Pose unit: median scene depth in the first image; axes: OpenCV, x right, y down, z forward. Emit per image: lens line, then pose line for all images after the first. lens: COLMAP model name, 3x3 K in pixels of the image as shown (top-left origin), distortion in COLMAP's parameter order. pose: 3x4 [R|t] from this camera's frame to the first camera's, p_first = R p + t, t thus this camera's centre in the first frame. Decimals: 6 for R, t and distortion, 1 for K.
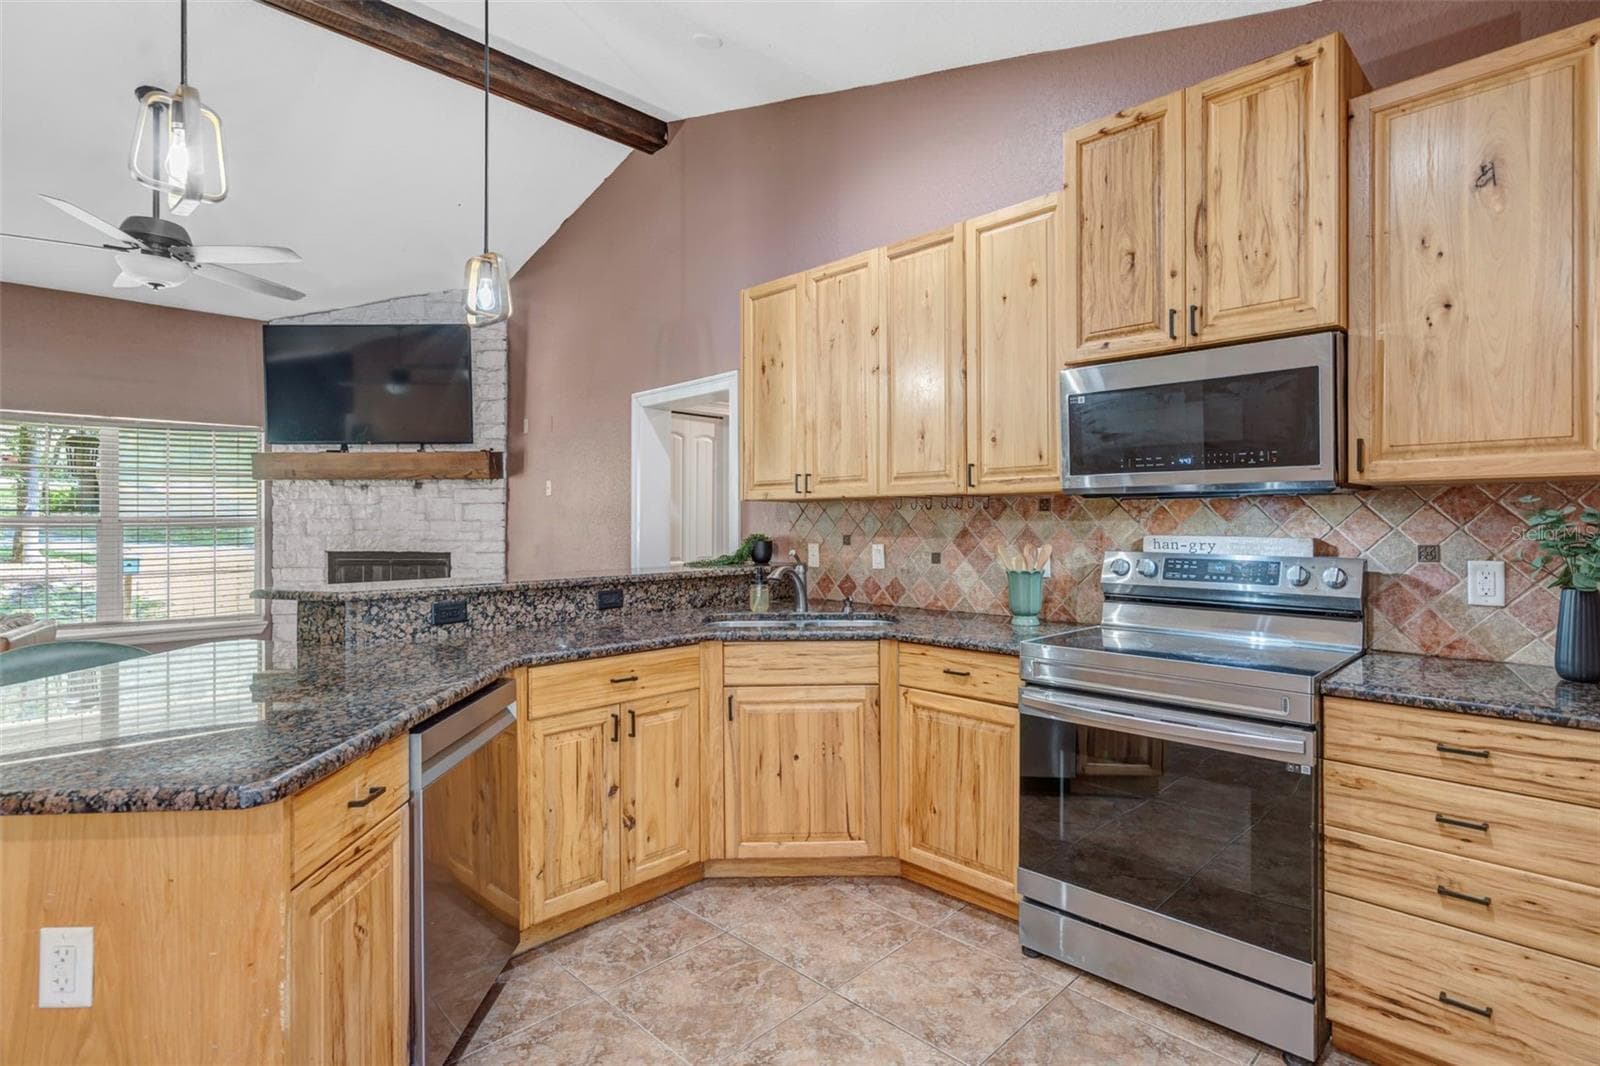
lens RADIAL K [[800.2, 0, 809.9], [0, 800.2, 520.8], [0, 0, 1]] dist [0.002419, 0.000450]
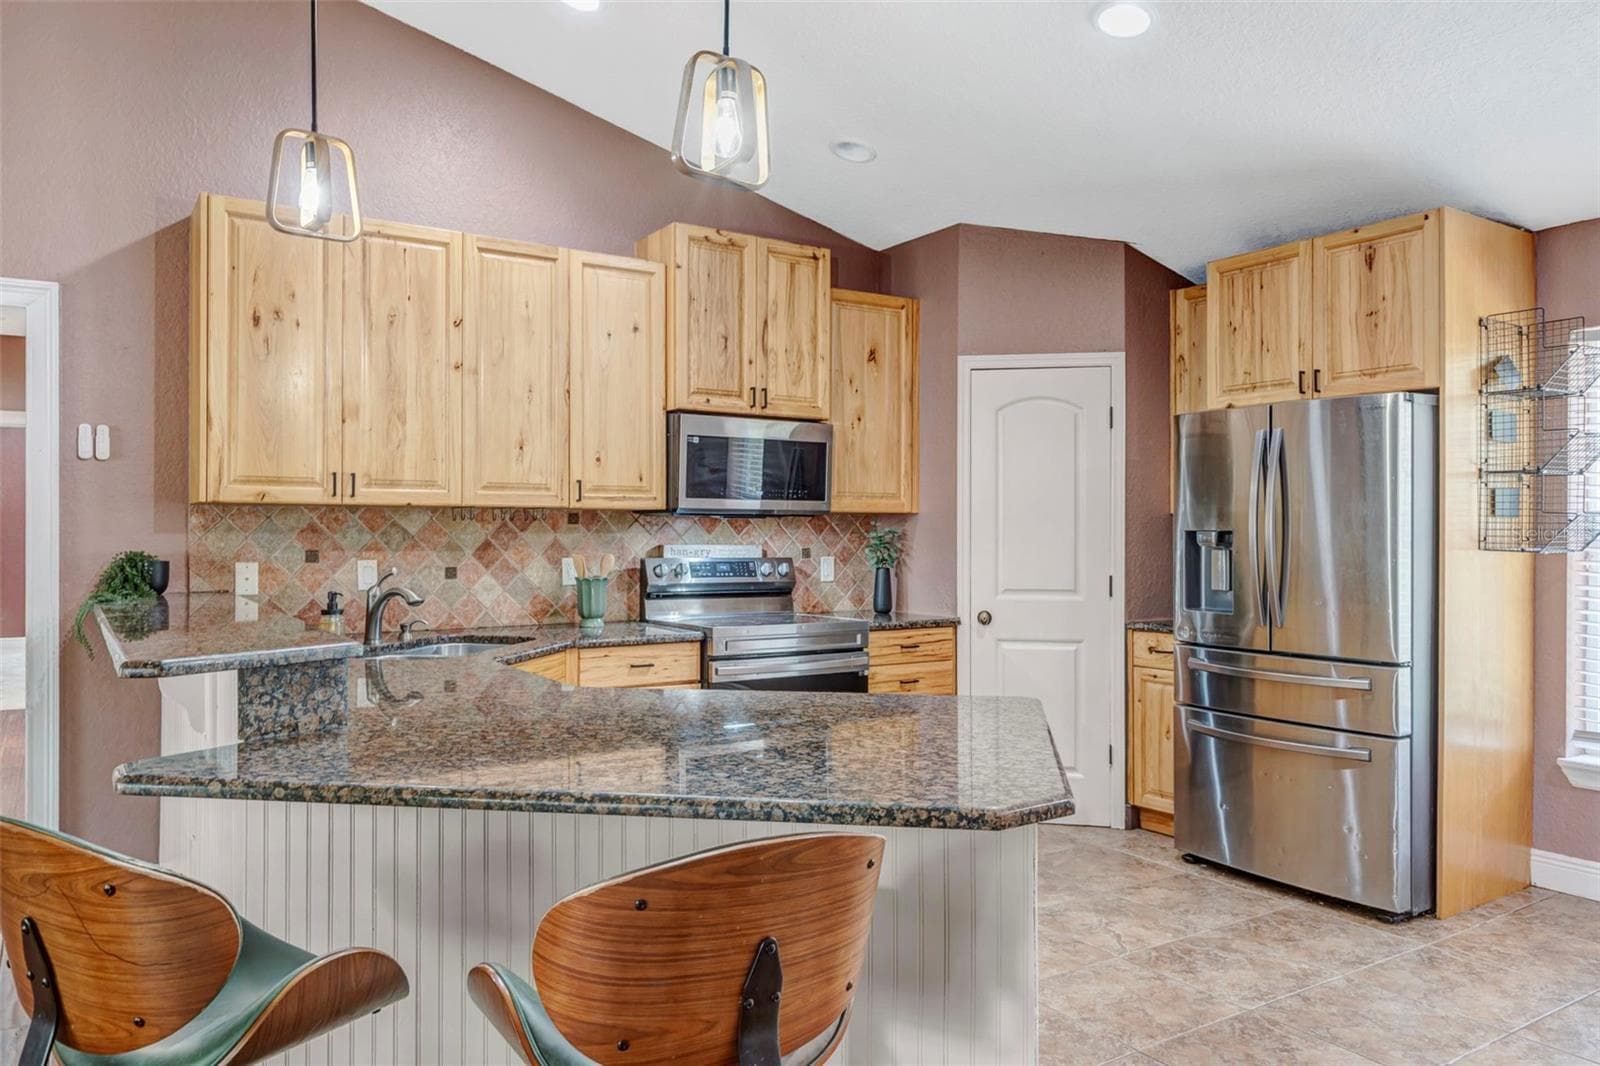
lens RADIAL K [[1124.8, 0, 798.3], [0, 1124.8, 529.1], [0, 0, 1]] dist [0.016138, -0.001693]
pose [[0.208569, 0.005945, 0.977990, -1.336178], [-0.004151, 0.999978, -0.005193, 0.001556], [-0.977999, -0.002977, 0.208589, 0.440726]]
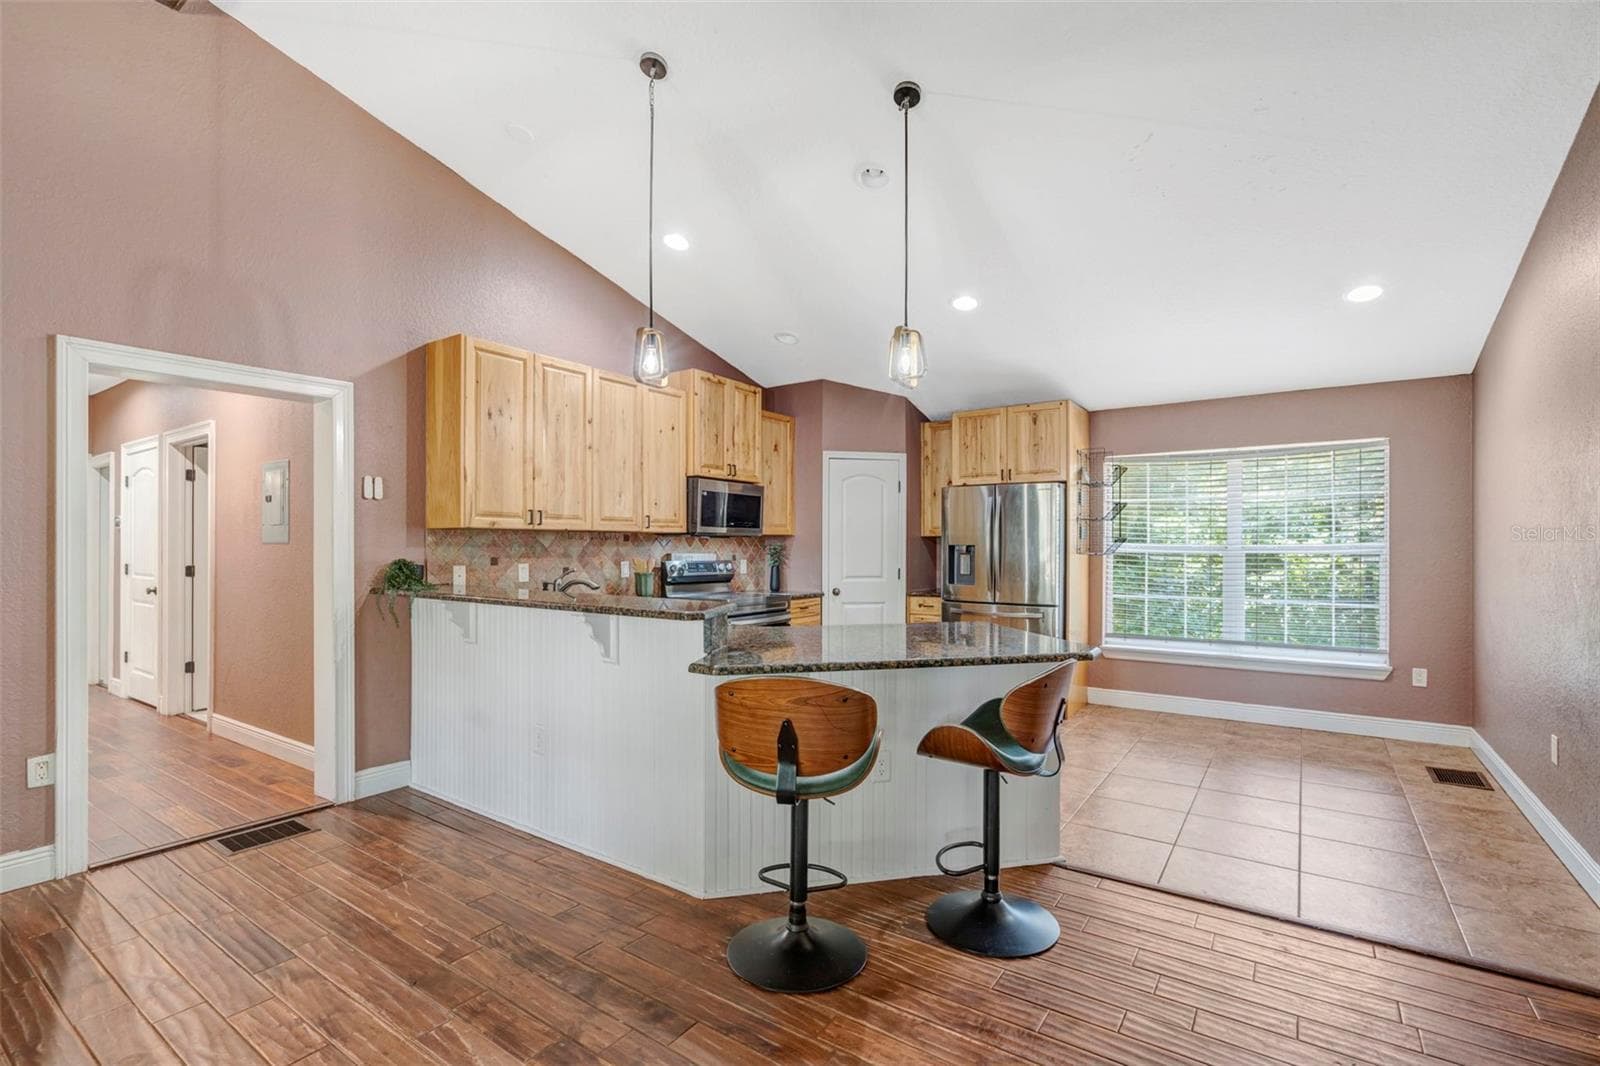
lens RADIAL K [[729.9, 0, 803.9], [0, 729.9, 544.9], [0, 0, 1]] dist [0.002395, 0.000008]
pose [[-0.175644, 0.002797, 0.984450, -1.664071], [-0.002861, 0.999990, -0.003352, 0.000767], [-0.984450, -0.003405, -0.175634, 1.040562]]
